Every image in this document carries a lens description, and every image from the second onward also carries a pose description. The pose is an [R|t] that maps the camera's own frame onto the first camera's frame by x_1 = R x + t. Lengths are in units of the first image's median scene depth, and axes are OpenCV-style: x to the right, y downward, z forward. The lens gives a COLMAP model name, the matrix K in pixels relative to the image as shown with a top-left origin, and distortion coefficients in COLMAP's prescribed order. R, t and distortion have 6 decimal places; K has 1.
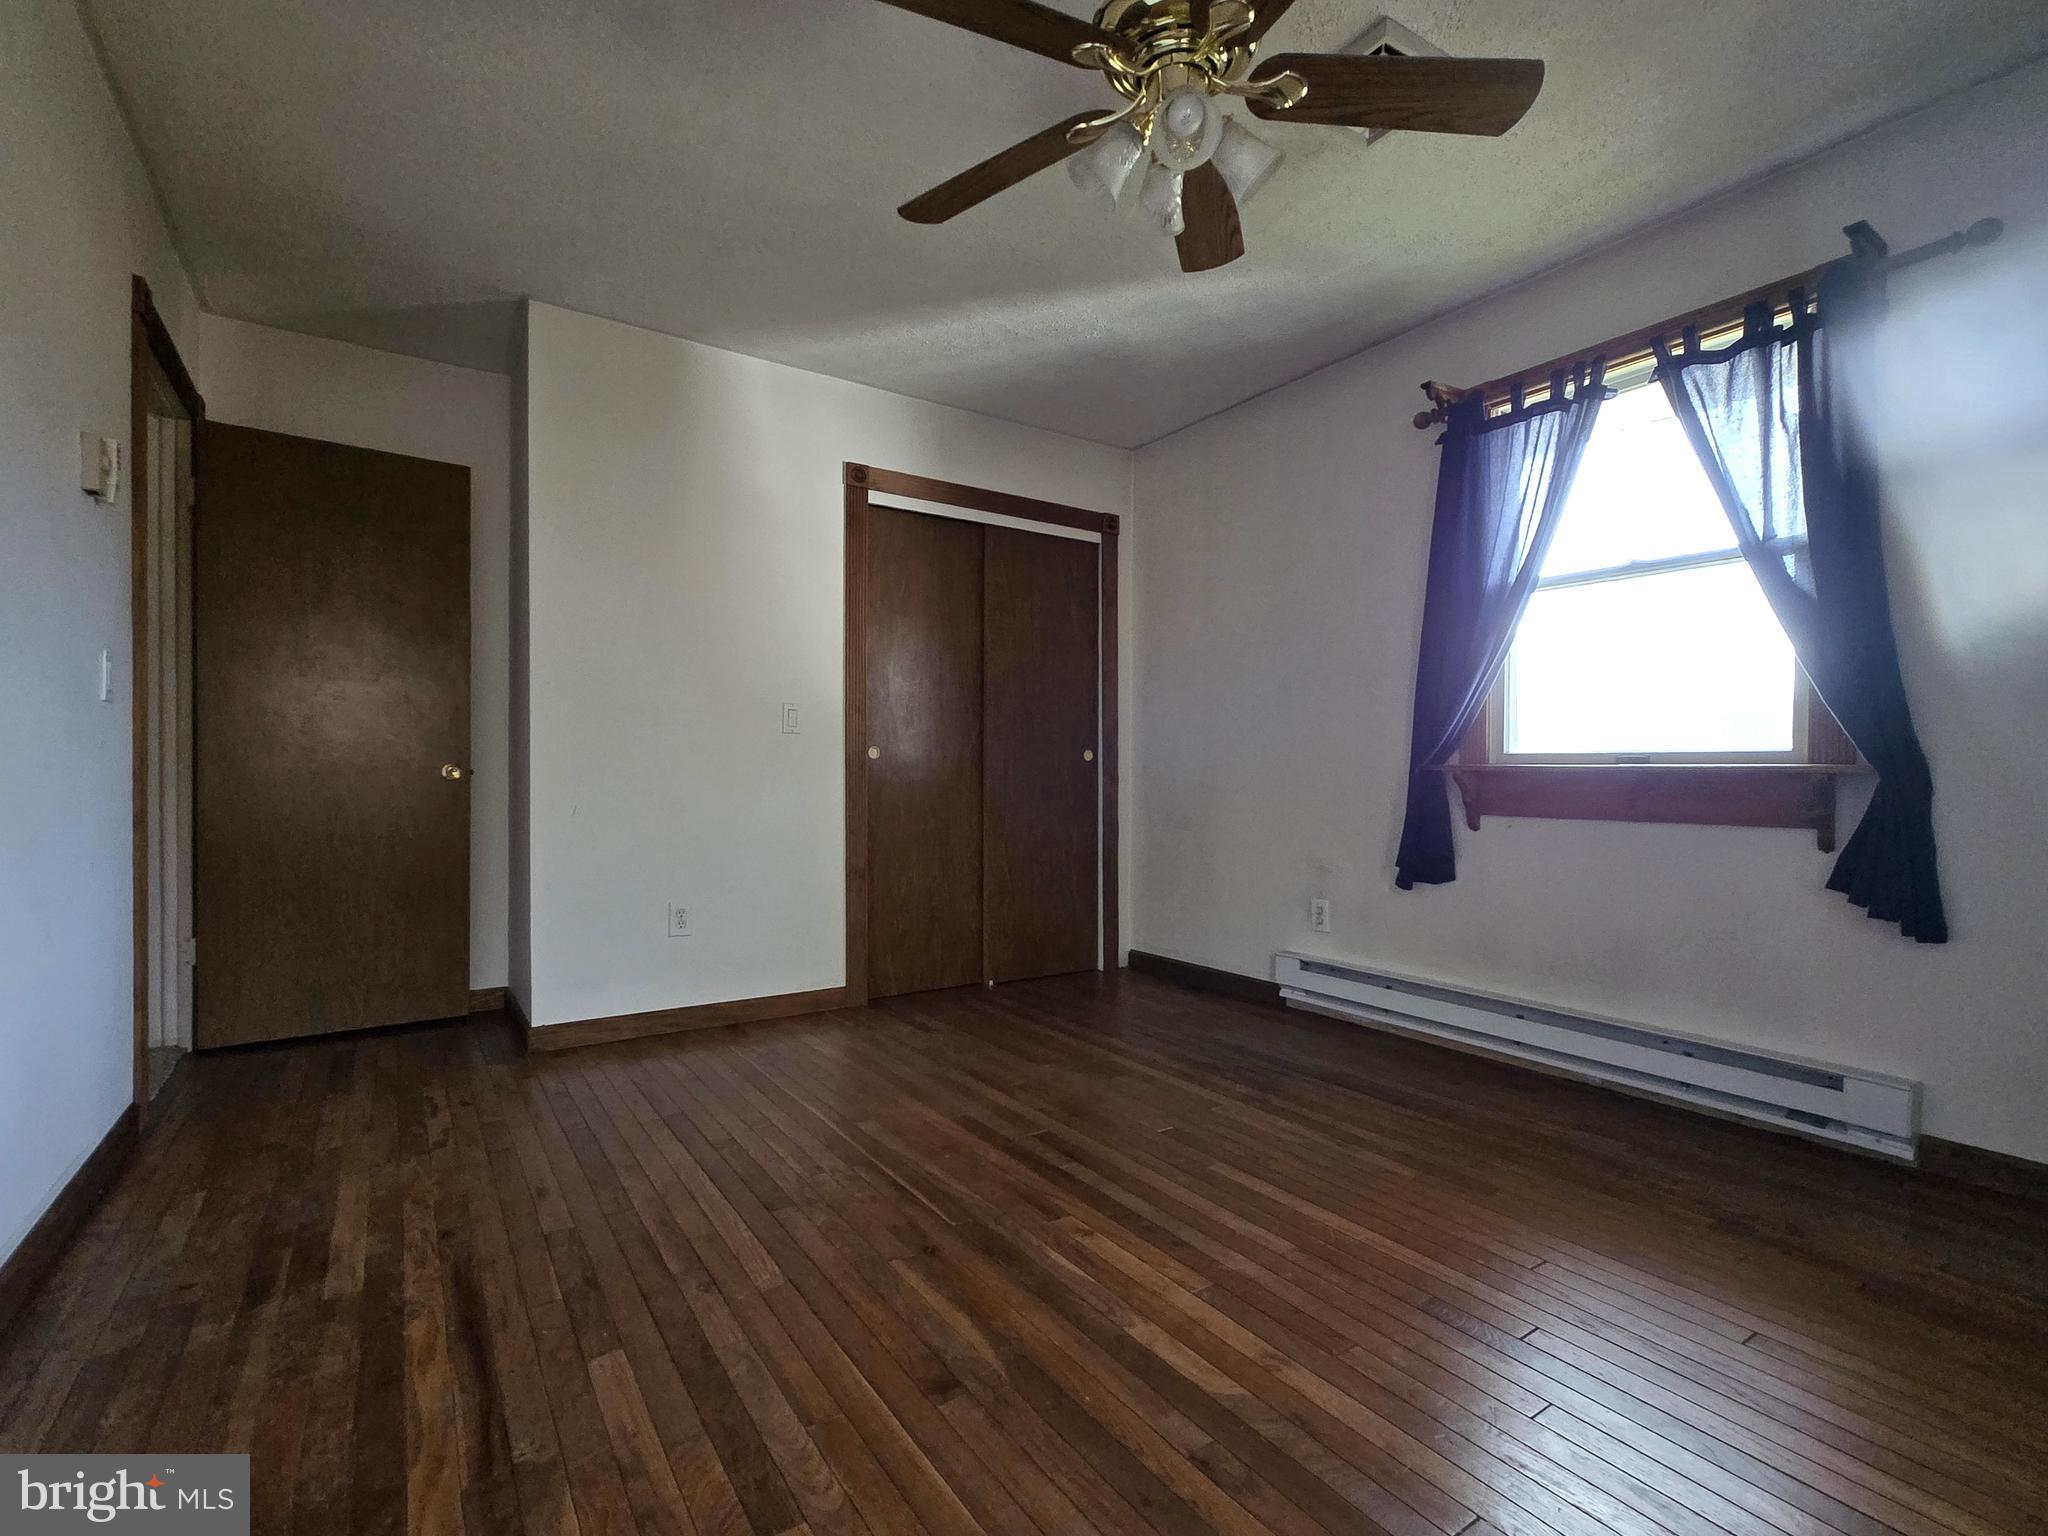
lens RADIAL K [[939.6, 0, 1015.0], [0, 939.6, 772.1], [0, 0, 1]] dist [-0.001950, -0.000292]
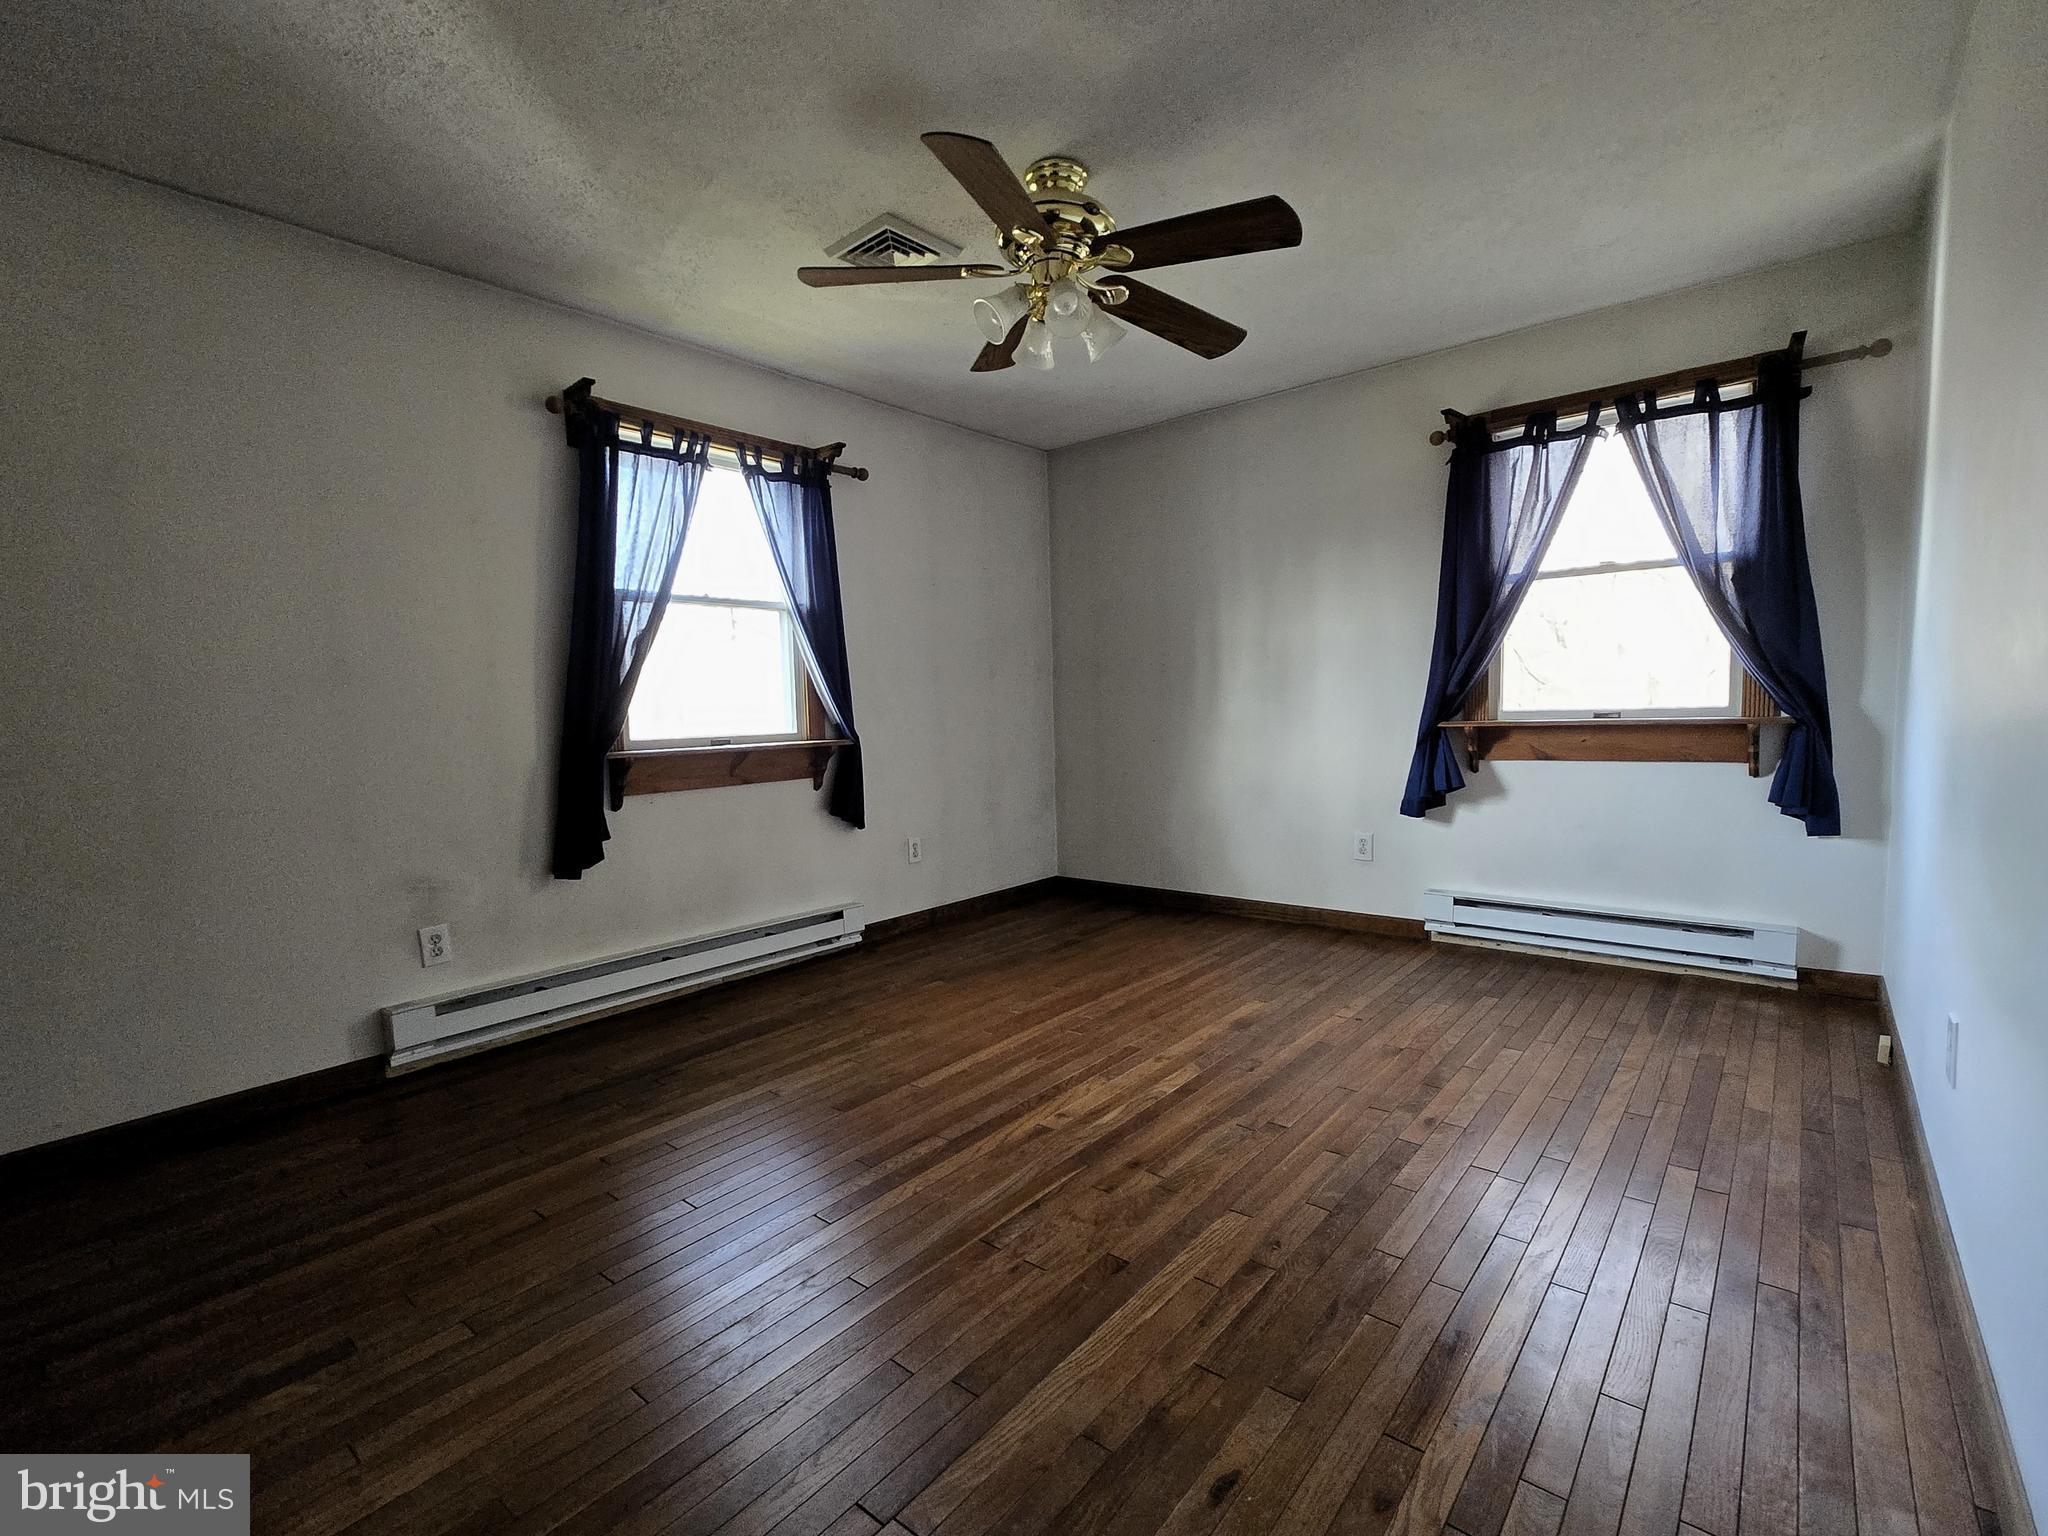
lens RADIAL K [[939.6, 0, 1015.1], [0, 939.6, 766.2], [0, 0, 1]] dist [-0.001950, -0.000292]
pose [[-0.282367, -0.060703, 0.957384, -0.844193], [0.026304, 0.997131, 0.070981, -0.067769], [-0.958946, 0.045226, -0.279960, 1.050645]]
